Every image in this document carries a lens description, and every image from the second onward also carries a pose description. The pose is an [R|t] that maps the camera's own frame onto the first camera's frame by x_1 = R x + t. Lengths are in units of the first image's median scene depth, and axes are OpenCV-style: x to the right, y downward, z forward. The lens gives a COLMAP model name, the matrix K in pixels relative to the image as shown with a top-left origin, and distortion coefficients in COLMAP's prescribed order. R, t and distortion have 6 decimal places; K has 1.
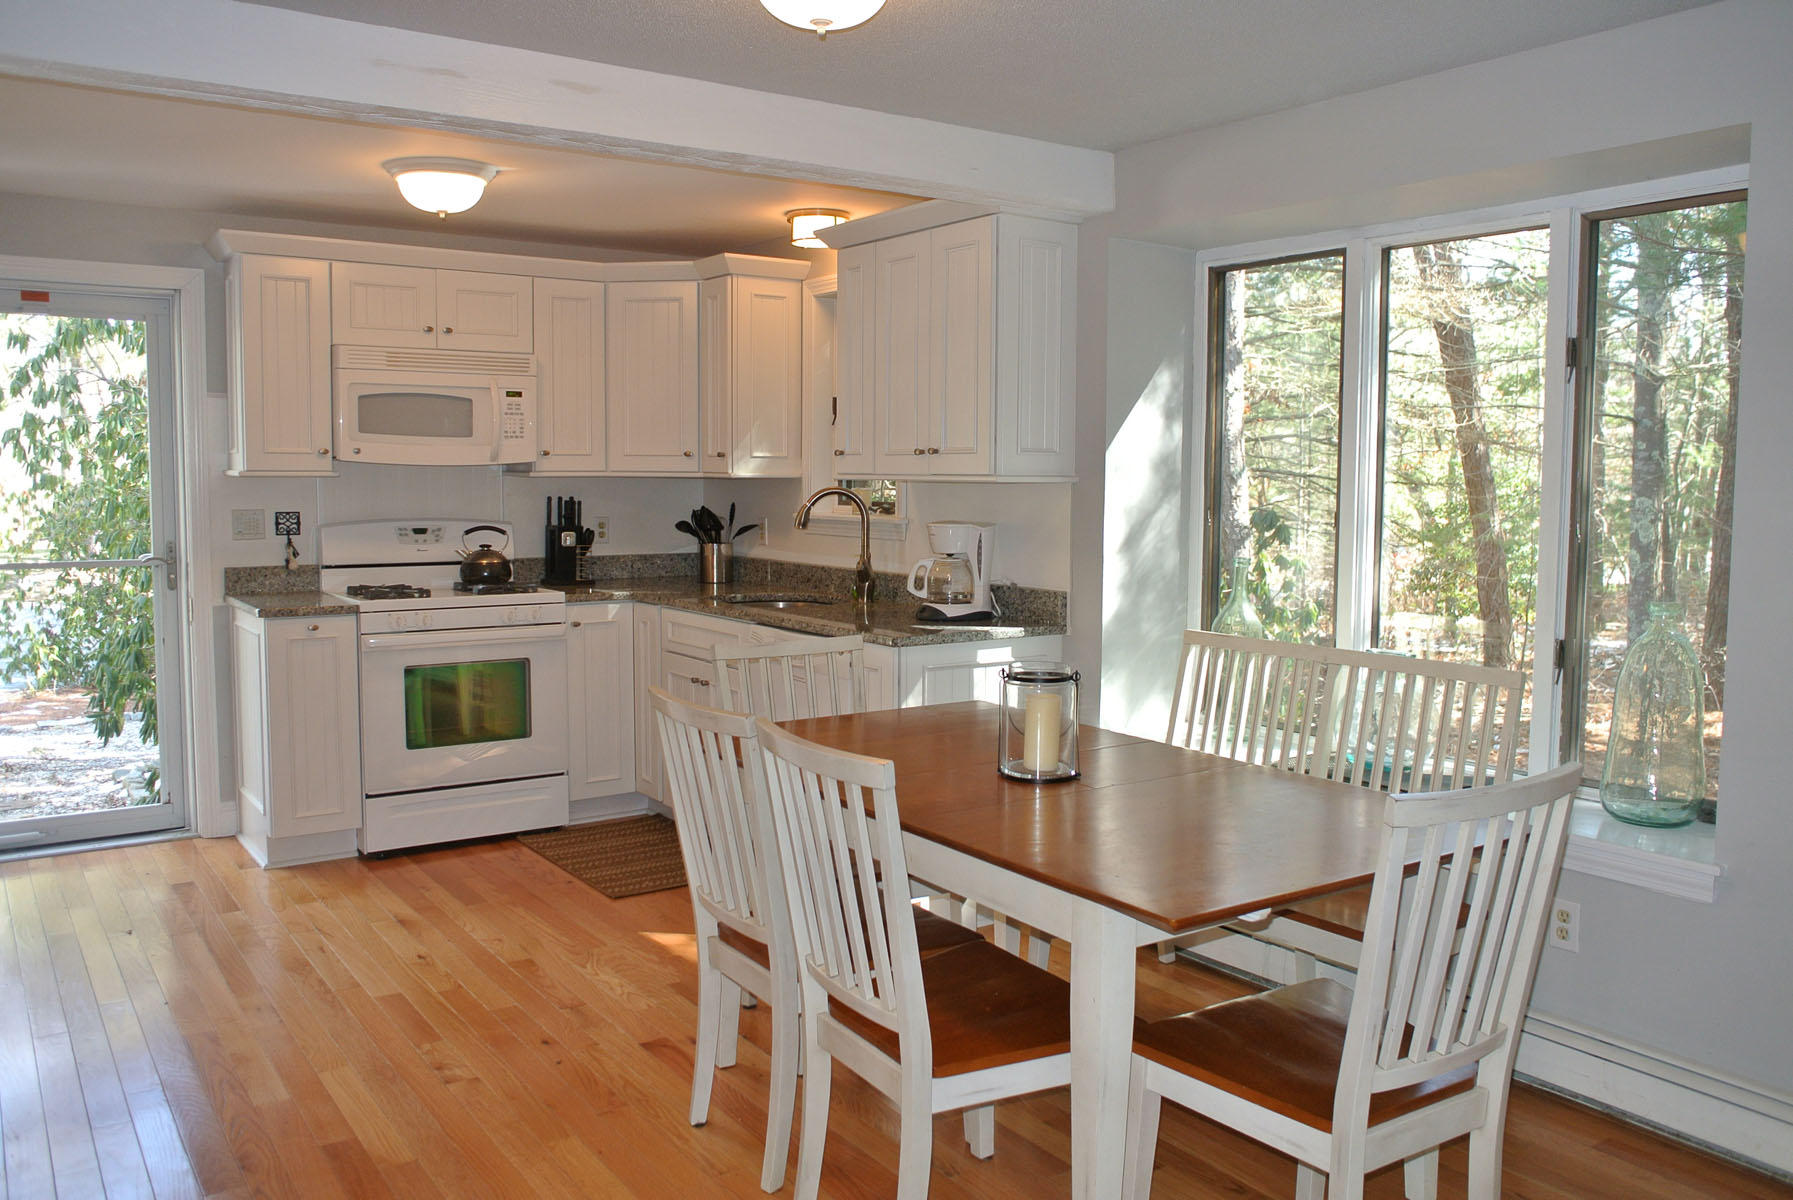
lens RADIAL K [[1401.8, 0, 910.2], [0, 1401.8, 588.3], [0, 0, 1]] dist [-0.092489, 0.066079]
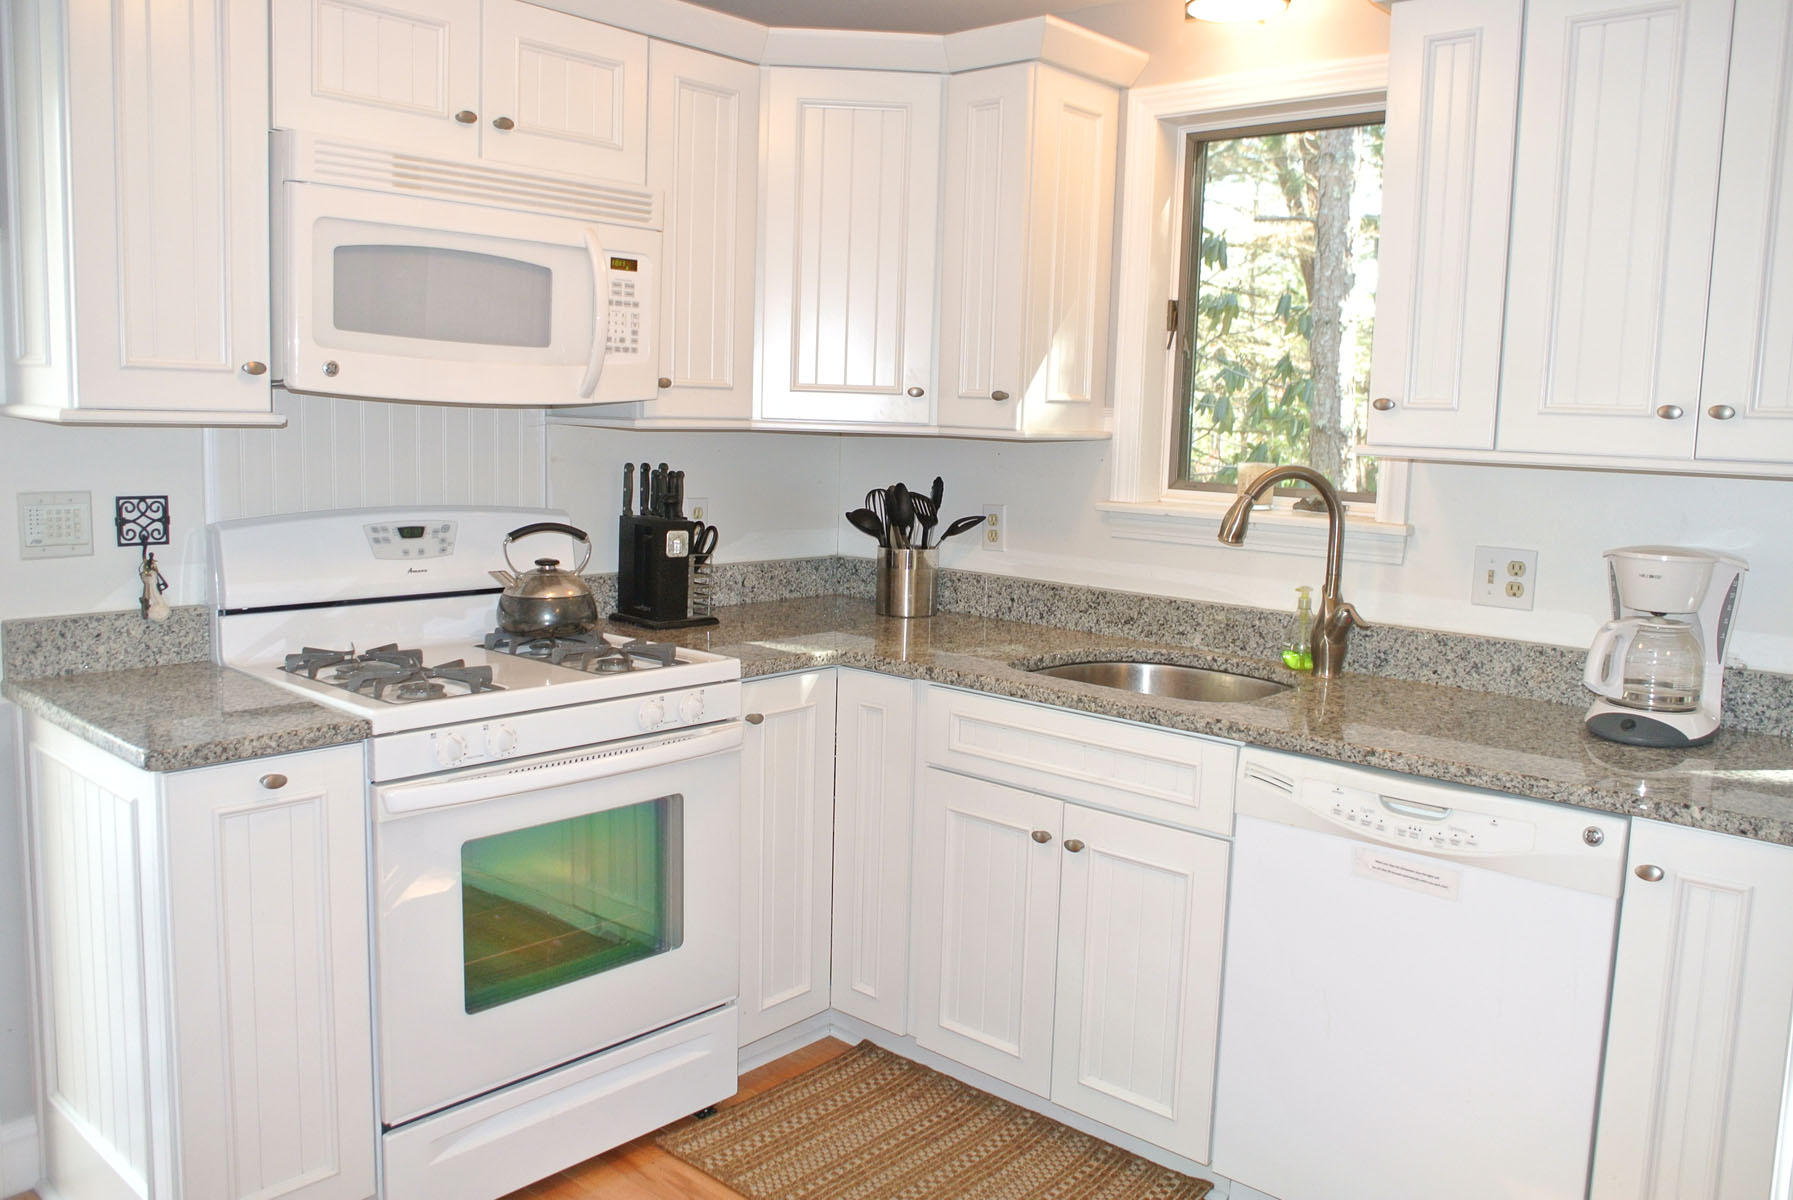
lens RADIAL K [[1401.8, 0, 910.2], [0, 1401.8, 588.3], [0, 0, 1]] dist [-0.092489, 0.066079]
pose [[0.973940, -0.004965, 0.226750, -0.303415], [-0.005451, 0.998959, 0.045288, -0.046541], [-0.226739, -0.045343, 0.972899, 0.488572]]
